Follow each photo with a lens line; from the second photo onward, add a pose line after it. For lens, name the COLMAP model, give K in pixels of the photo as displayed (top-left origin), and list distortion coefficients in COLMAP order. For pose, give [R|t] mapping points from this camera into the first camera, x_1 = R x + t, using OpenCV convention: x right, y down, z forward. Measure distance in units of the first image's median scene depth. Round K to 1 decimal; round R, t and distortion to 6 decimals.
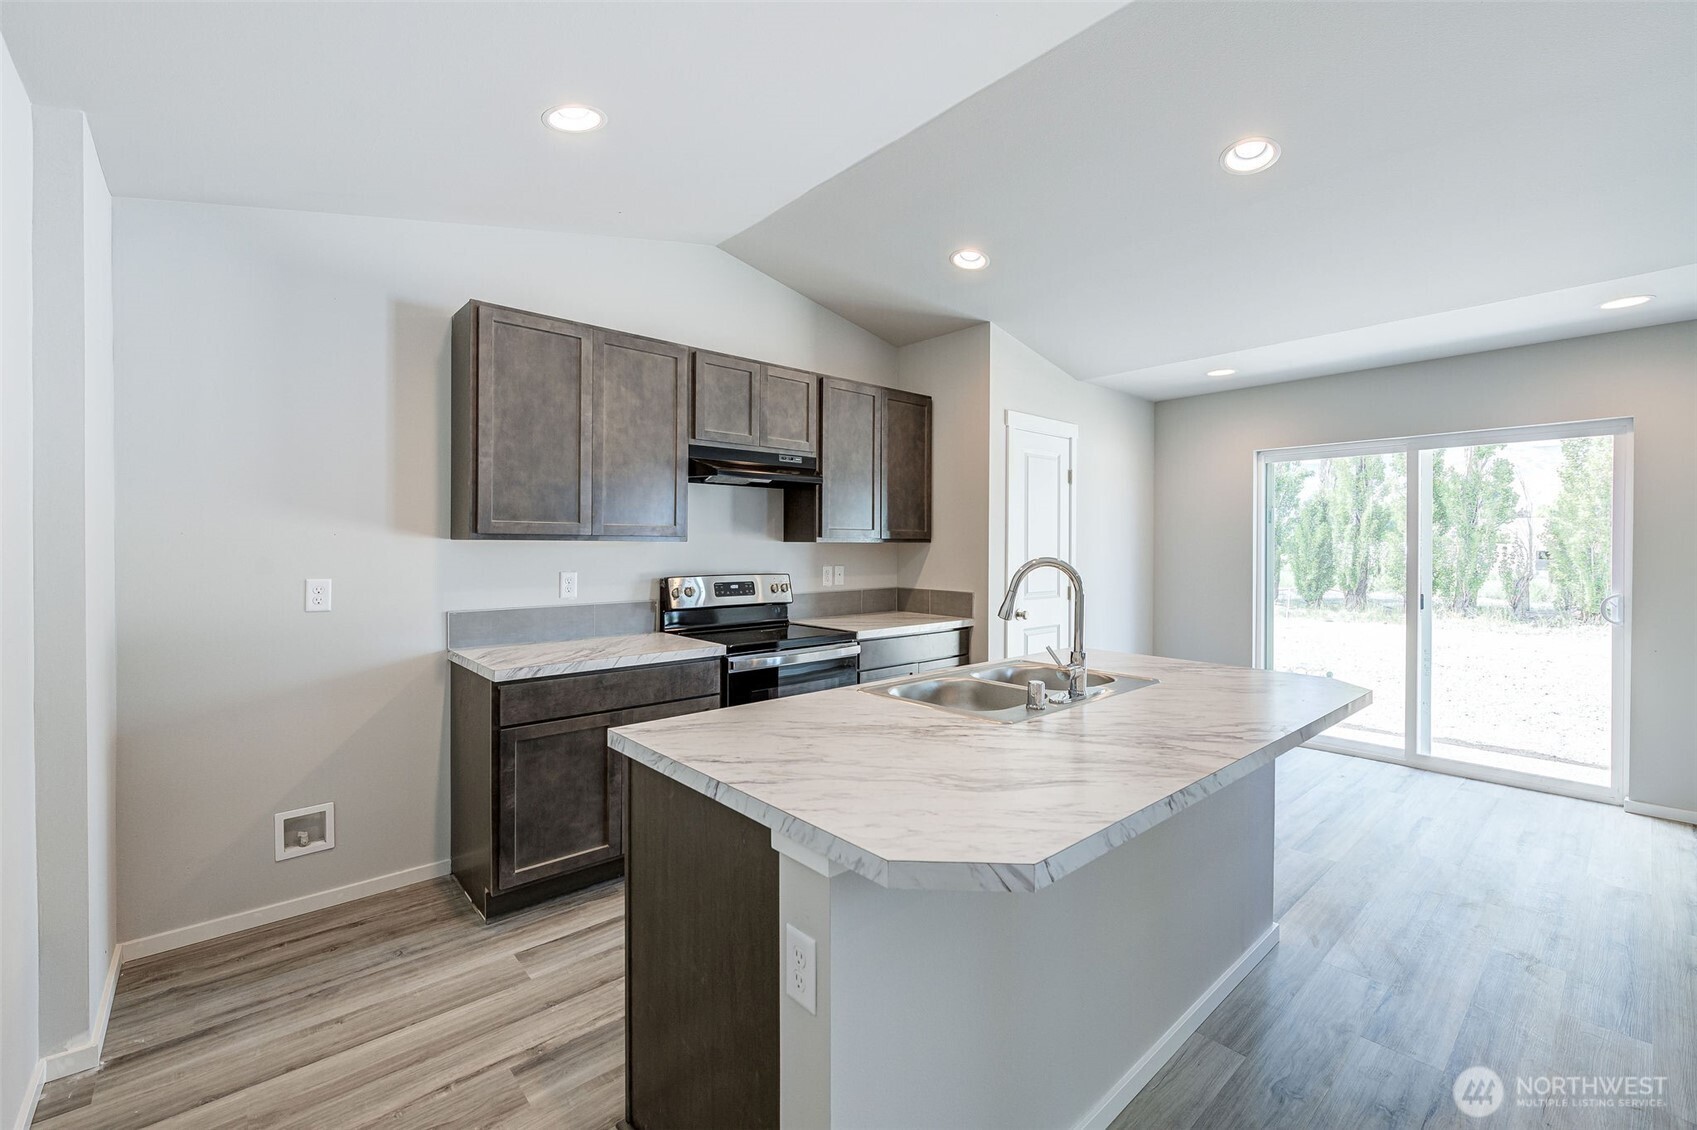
lens RADIAL K [[713.0, 0, 866.3], [0, 713.0, 550.3], [0, 0, 1]] dist [0.001298, -0.000247]
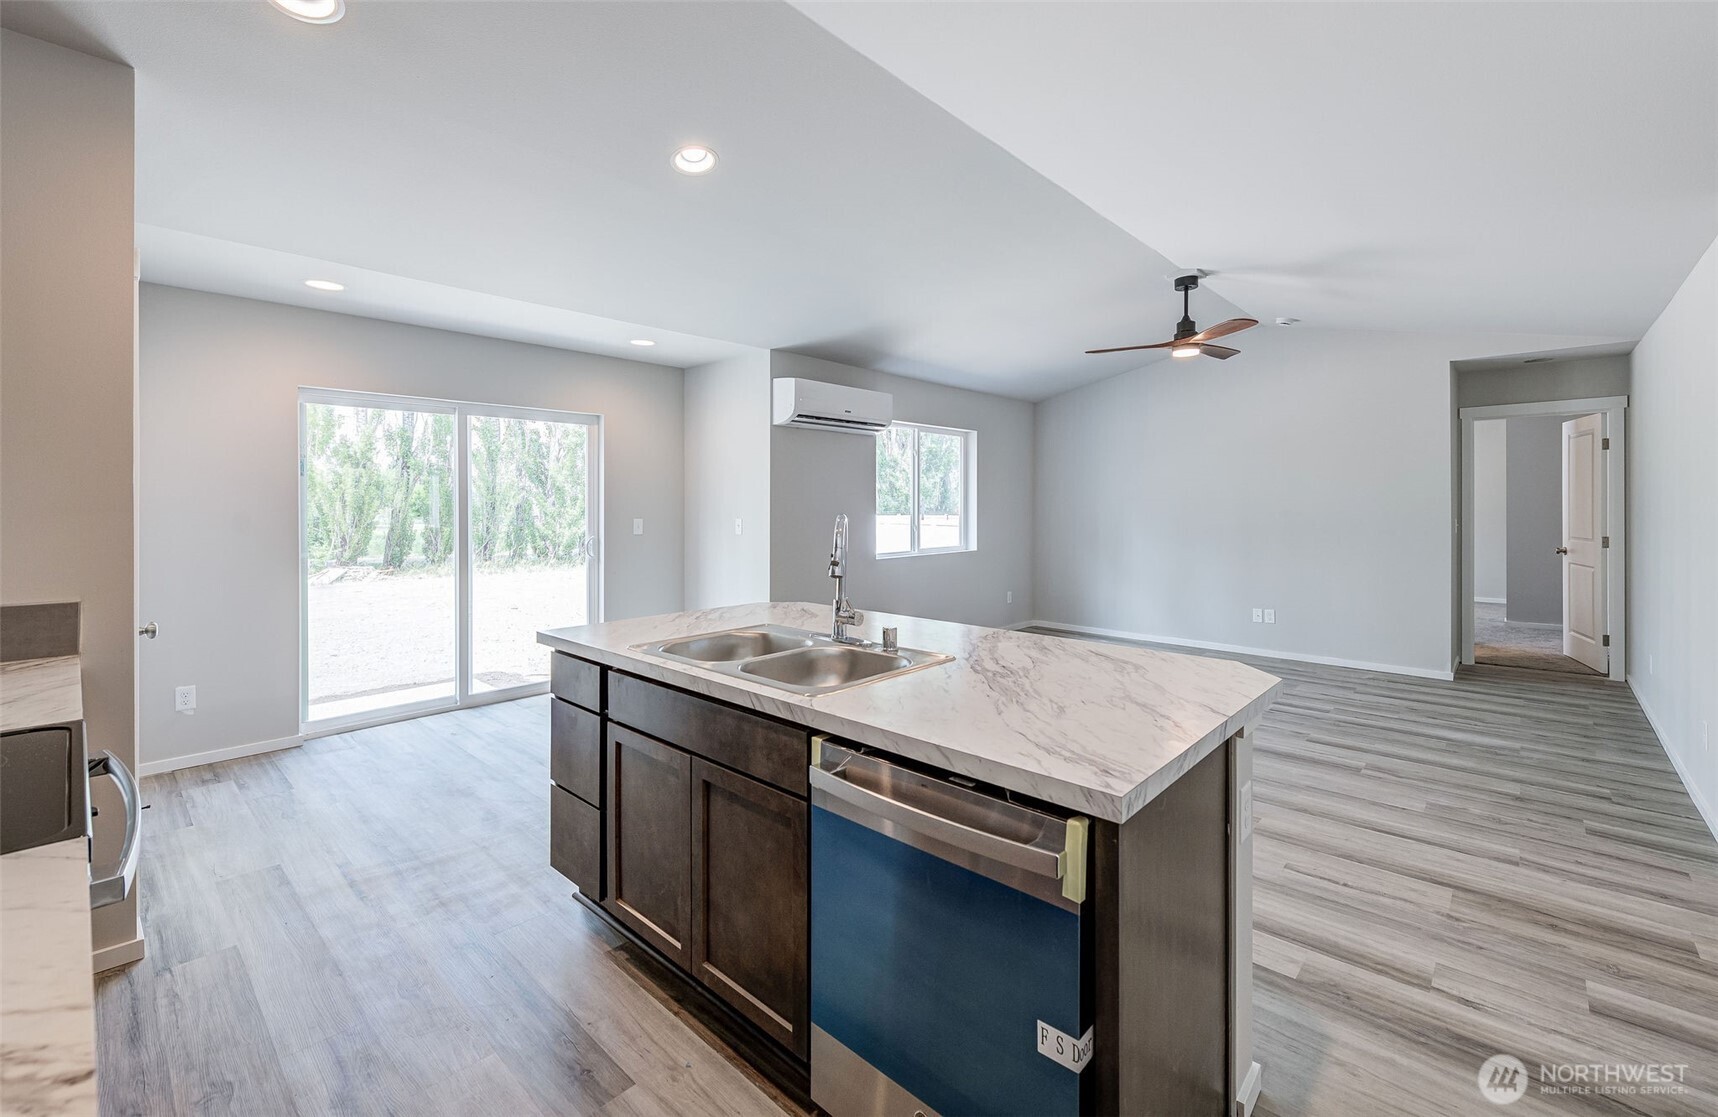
lens RADIAL K [[718.4, 0, 867.6], [0, 718.4, 506.3], [0, 0, 1]] dist [0.001797, 0.000254]
pose [[-0.091524, -0.005804, 0.995786, -0.458024], [0.008787, 0.999939, 0.006635, -0.004150], [-0.995764, 0.009358, -0.091468, 0.604995]]
